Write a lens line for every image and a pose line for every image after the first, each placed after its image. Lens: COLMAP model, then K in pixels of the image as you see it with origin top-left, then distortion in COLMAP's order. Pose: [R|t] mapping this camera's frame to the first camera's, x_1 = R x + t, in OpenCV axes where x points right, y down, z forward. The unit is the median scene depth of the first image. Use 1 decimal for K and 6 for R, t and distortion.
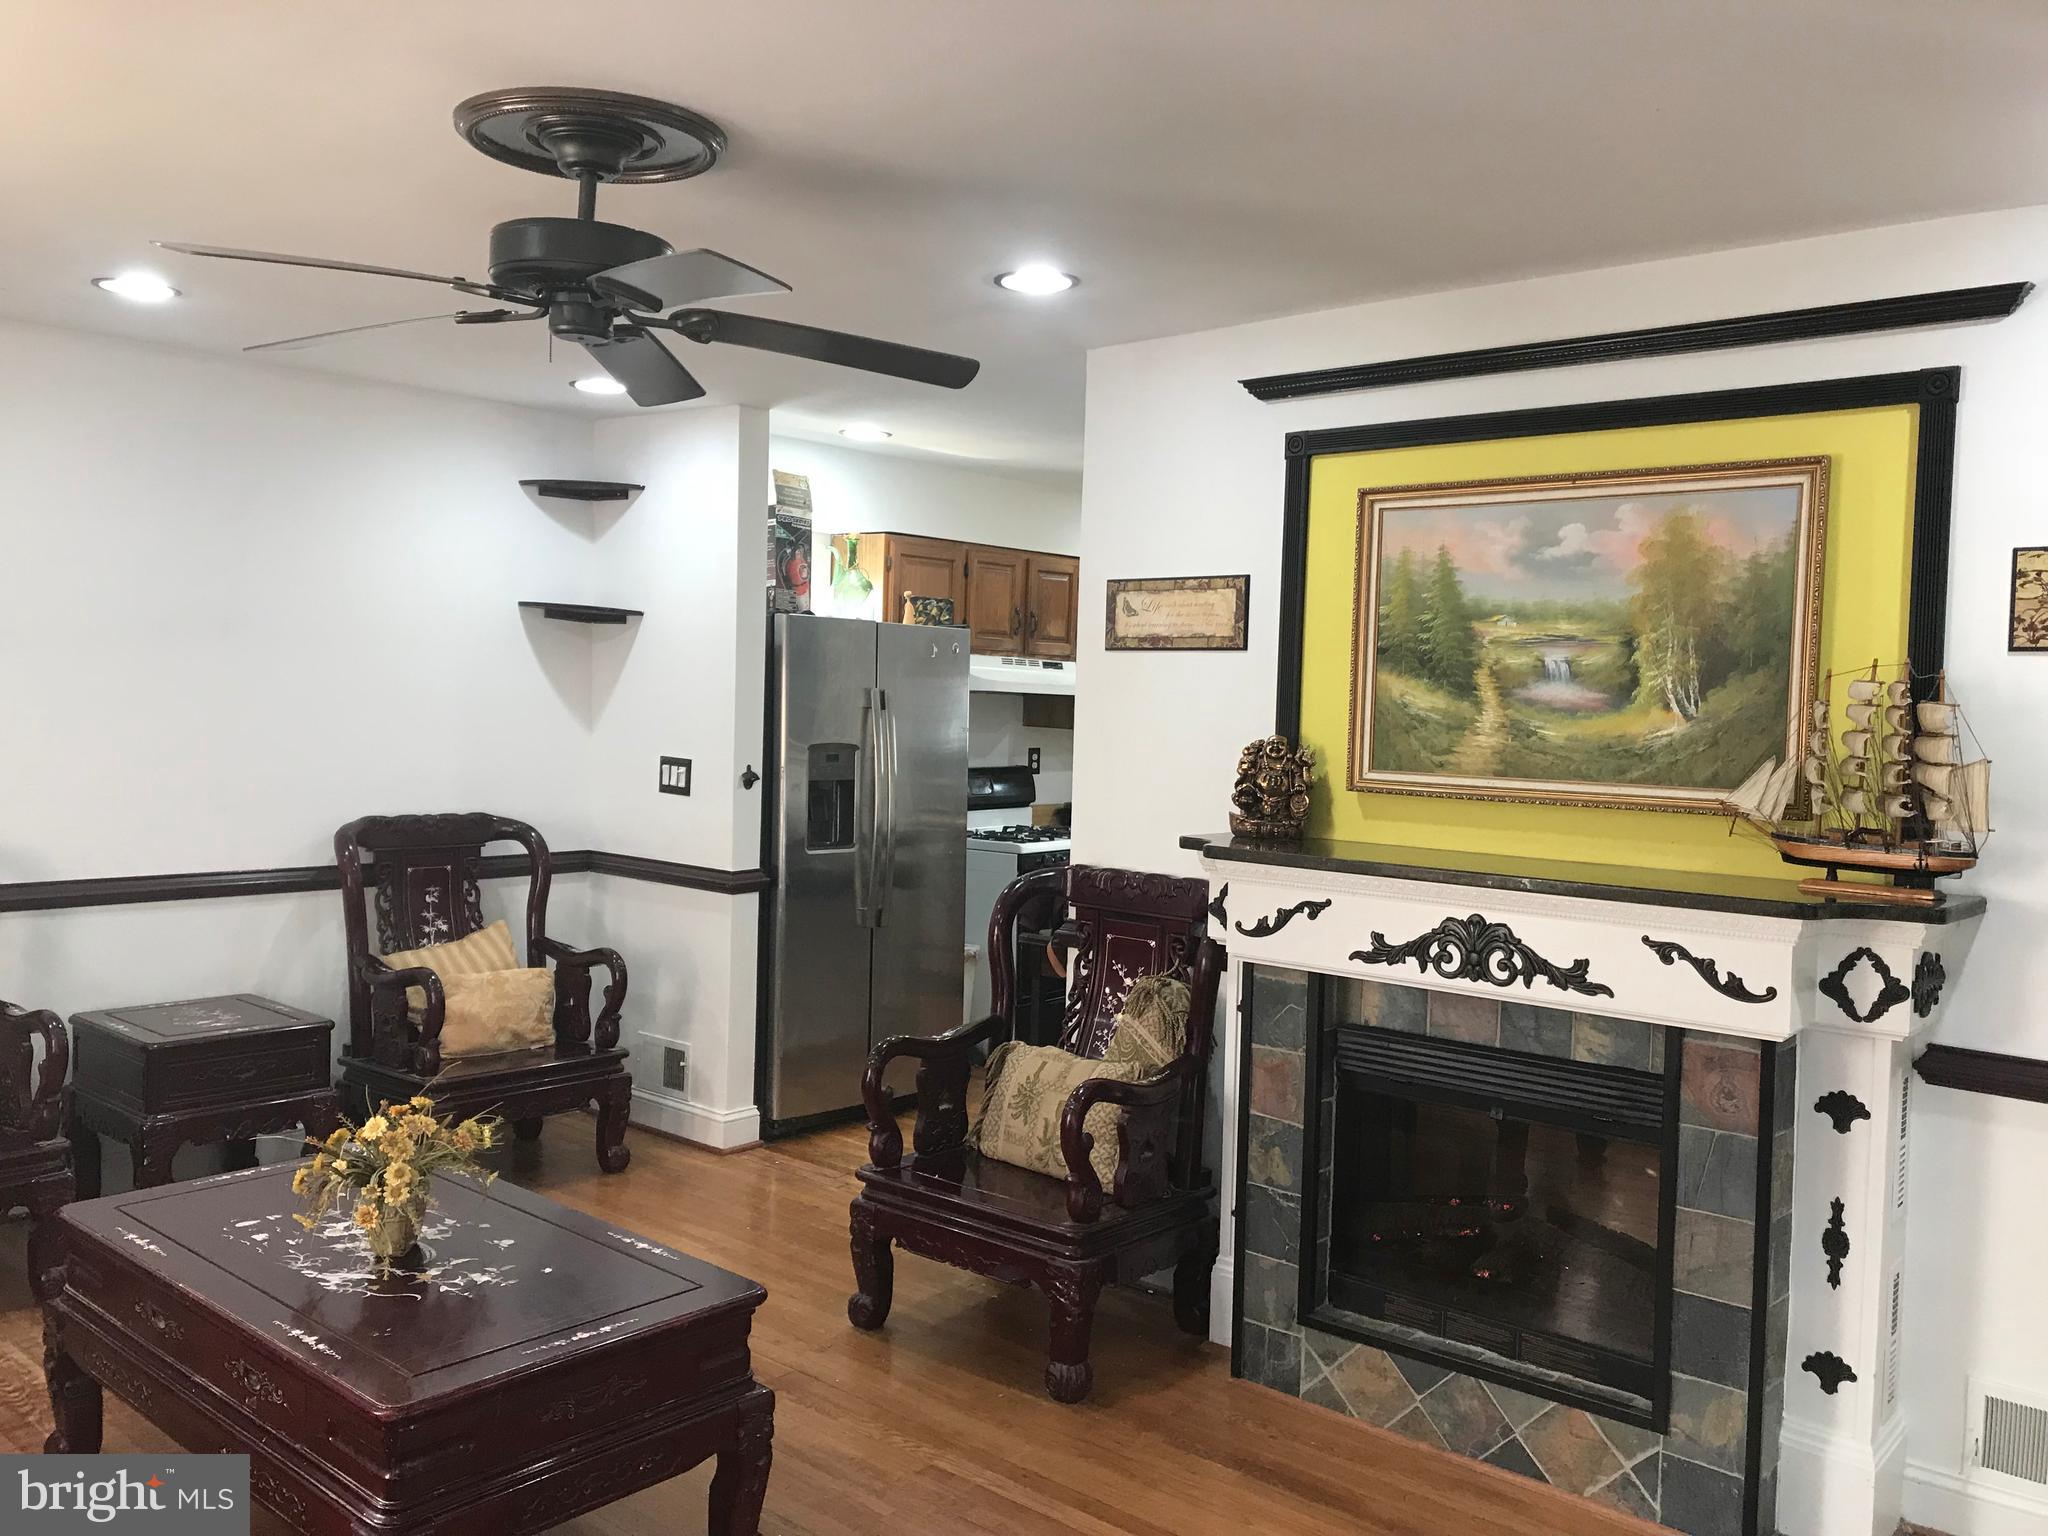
lens RADIAL K [[1694.6, 0, 1021.9], [0, 1694.6, 771.1], [0, 0, 1]] dist [0.031464, 0.005757]
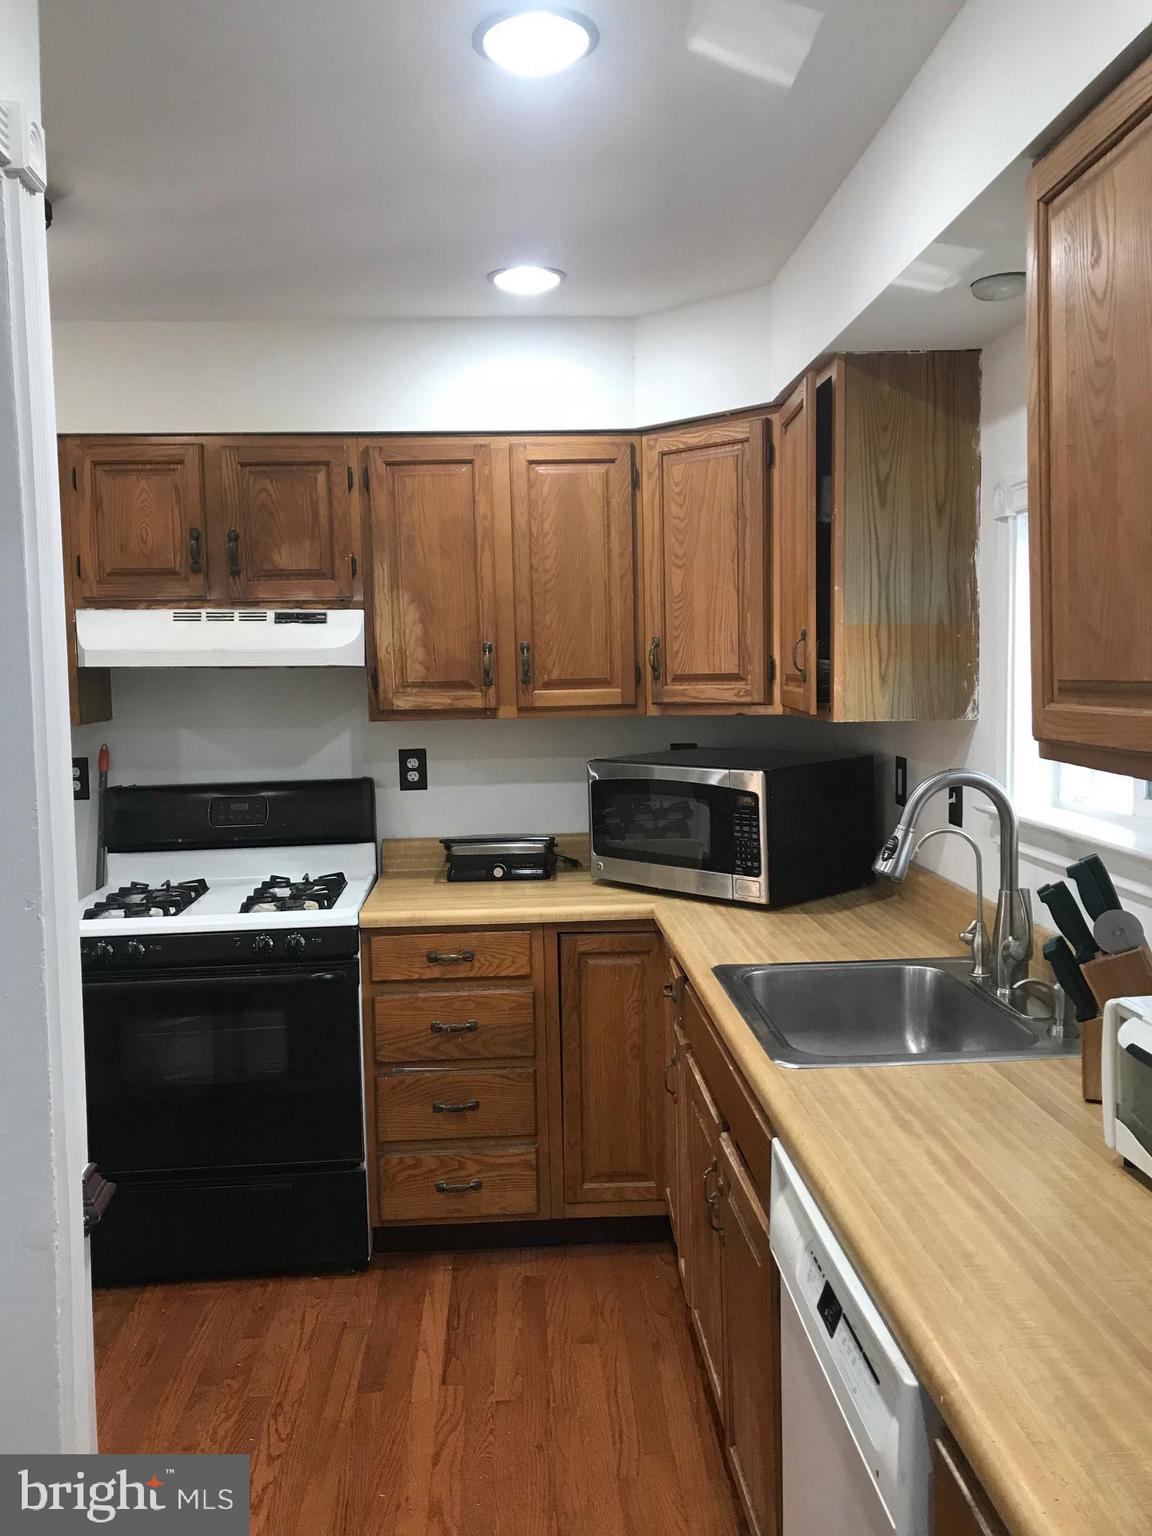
lens RADIAL K [[1271.0, 0, 573.8], [0, 1271.0, 765.0], [0, 0, 1]] dist [0.031464, 0.005757]
pose [[0.703679, 0.015675, -0.710345, 0.410566], [0.011268, 0.999385, 0.033216, -0.024240], [0.710429, -0.031378, 0.703069, 0.753879]]
